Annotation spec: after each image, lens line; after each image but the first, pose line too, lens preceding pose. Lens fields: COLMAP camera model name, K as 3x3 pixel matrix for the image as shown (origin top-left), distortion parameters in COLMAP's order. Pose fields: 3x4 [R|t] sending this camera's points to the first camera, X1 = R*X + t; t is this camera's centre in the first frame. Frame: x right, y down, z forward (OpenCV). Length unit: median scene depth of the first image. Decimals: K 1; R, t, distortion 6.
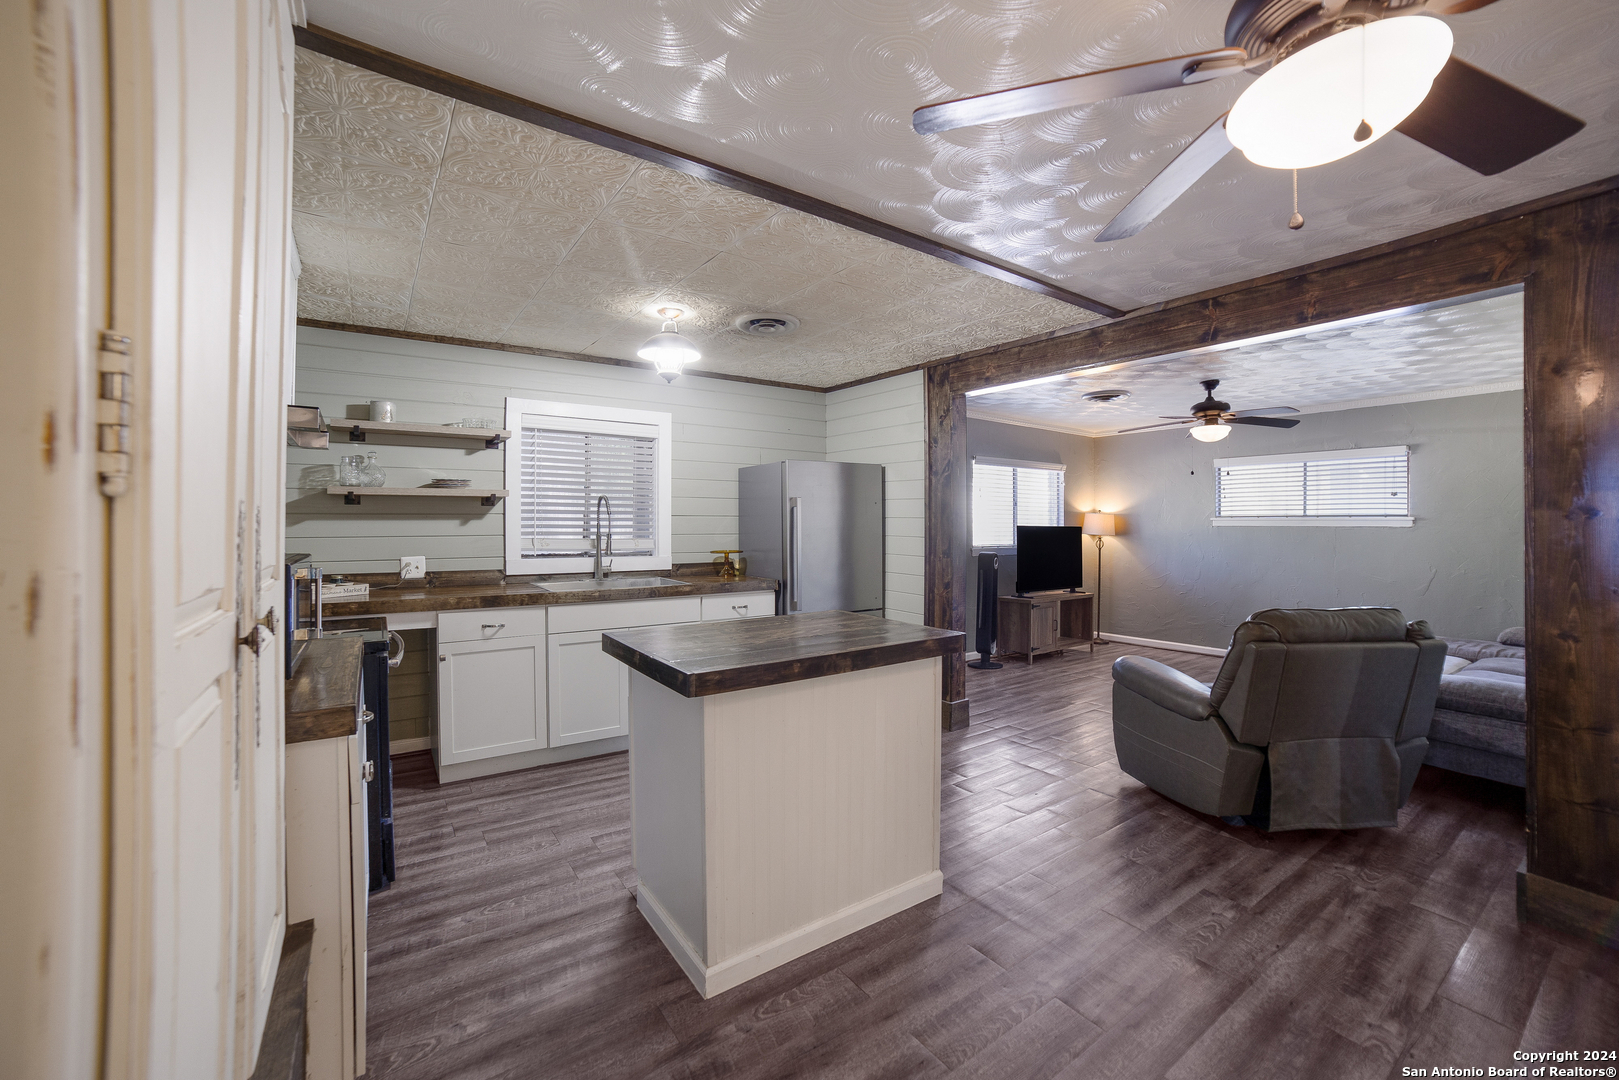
lens RADIAL K [[653.0, 0, 803.2], [0, 653.0, 526.0], [0, 0, 1]] dist [-0.090074, 0.034623]
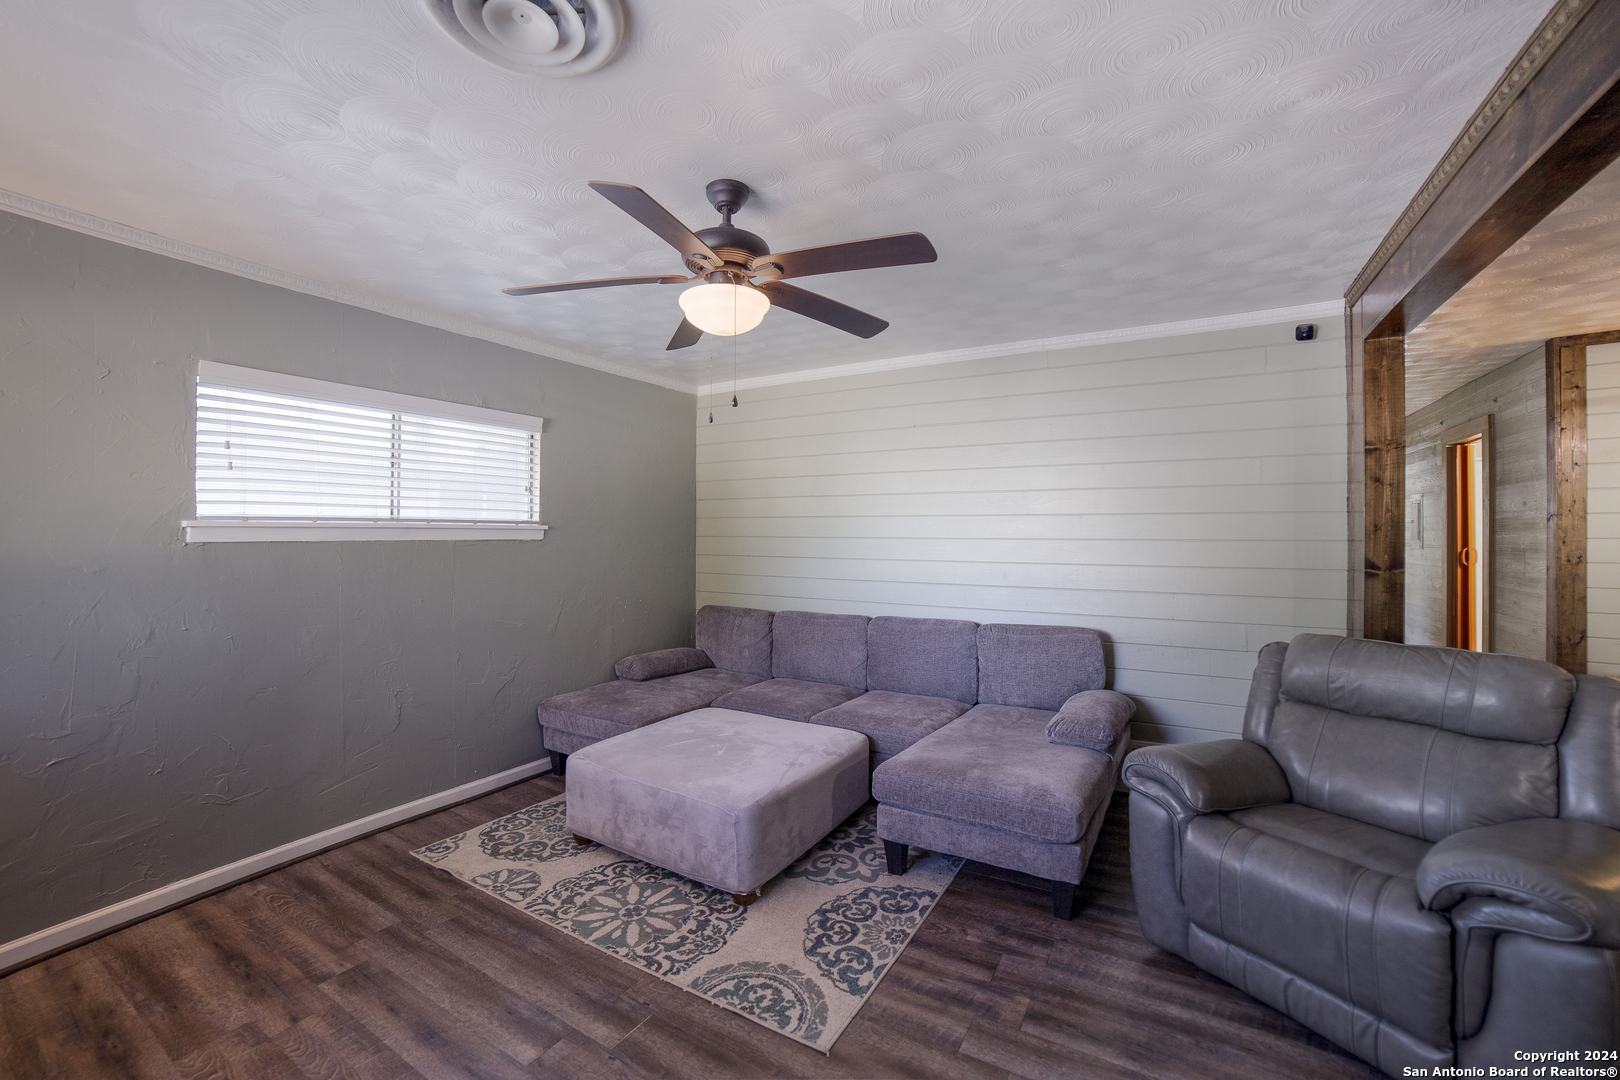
lens RADIAL K [[653.4, 0, 808.3], [0, 653.4, 532.6], [0, 0, 1]] dist [-0.086199, 0.031974]
pose [[-0.424718, 0.001670, 0.905324, 0.266626], [0.003647, 0.999993, -0.000134, -0.006047], [-0.905318, 0.003245, -0.424721, 1.193231]]
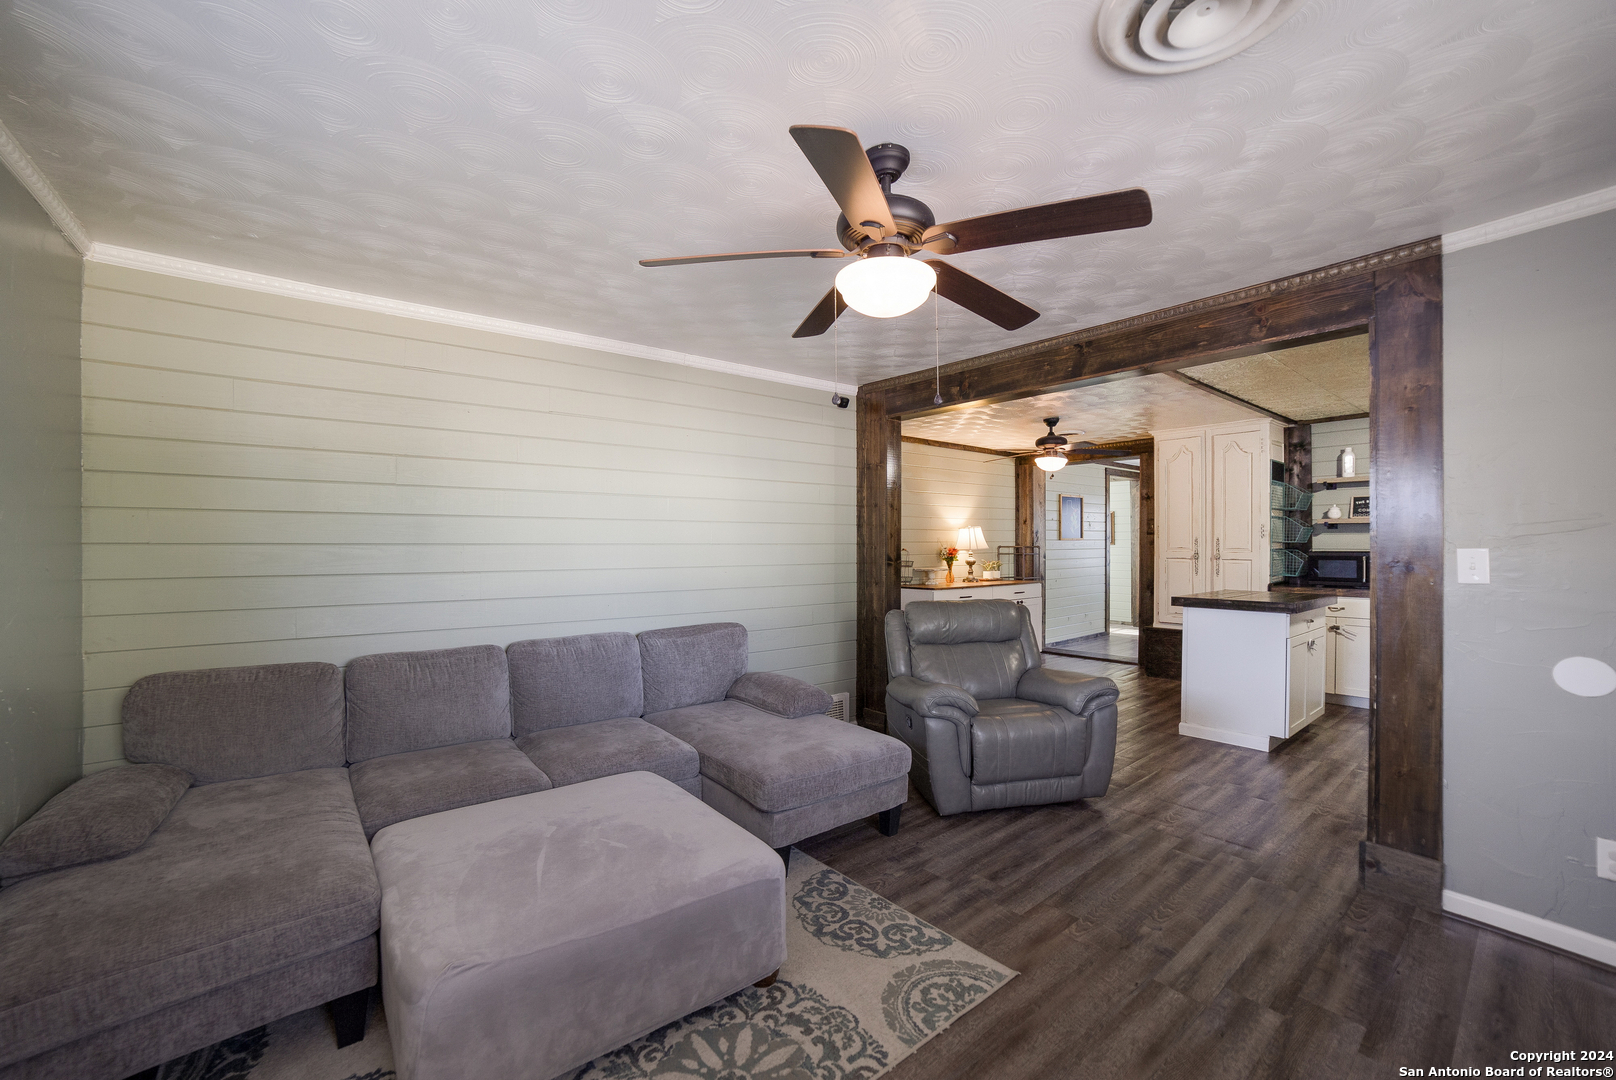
lens RADIAL K [[658.9, 0, 809.4], [0, 658.9, 547.8], [0, 0, 1]] dist [-0.044805, 0.000227]
pose [[-0.996282, 0.001786, -0.086135, 0.762738], [0.000799, 0.999934, 0.011488, -0.001997], [0.086149, 0.011376, -0.996217, 1.451125]]
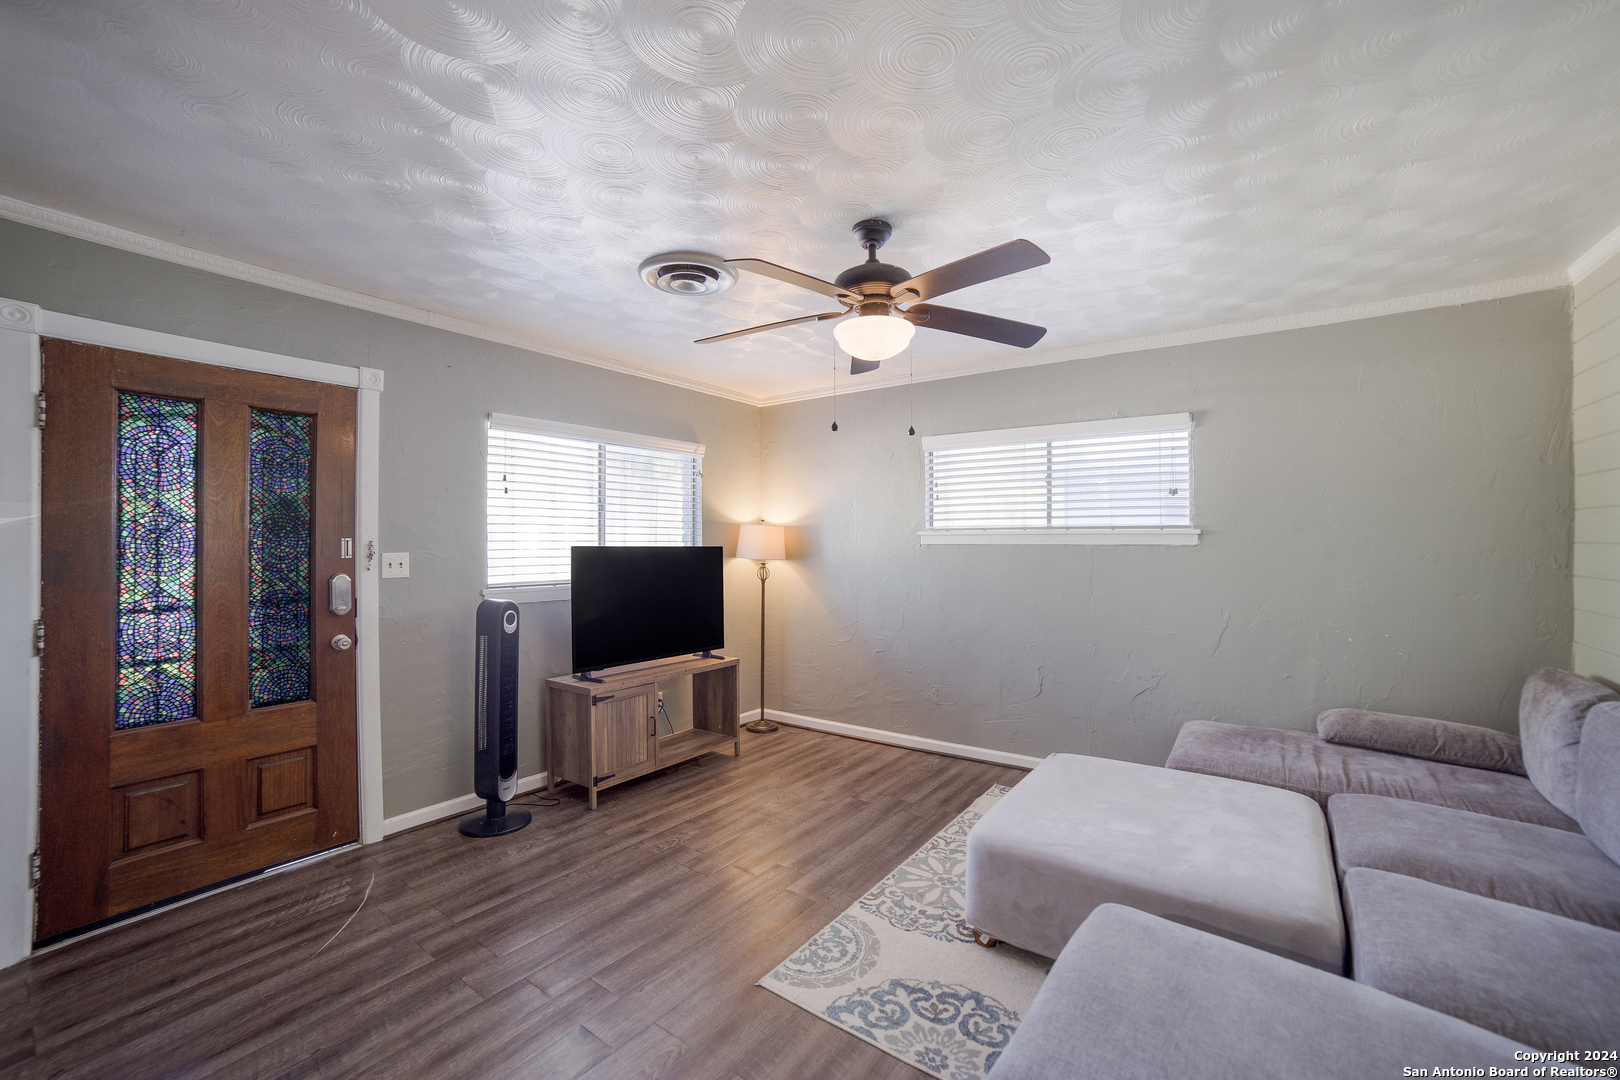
lens RADIAL K [[657.4, 0, 806.3], [0, 657.4, 531.4], [0, 0, 1]] dist [-0.089692, 0.032900]
pose [[0.943174, 0.003248, 0.332282, 0.474798], [0.003080, 0.999824, -0.018517, -0.002092], [-0.332284, 0.018488, 0.942998, 0.619449]]
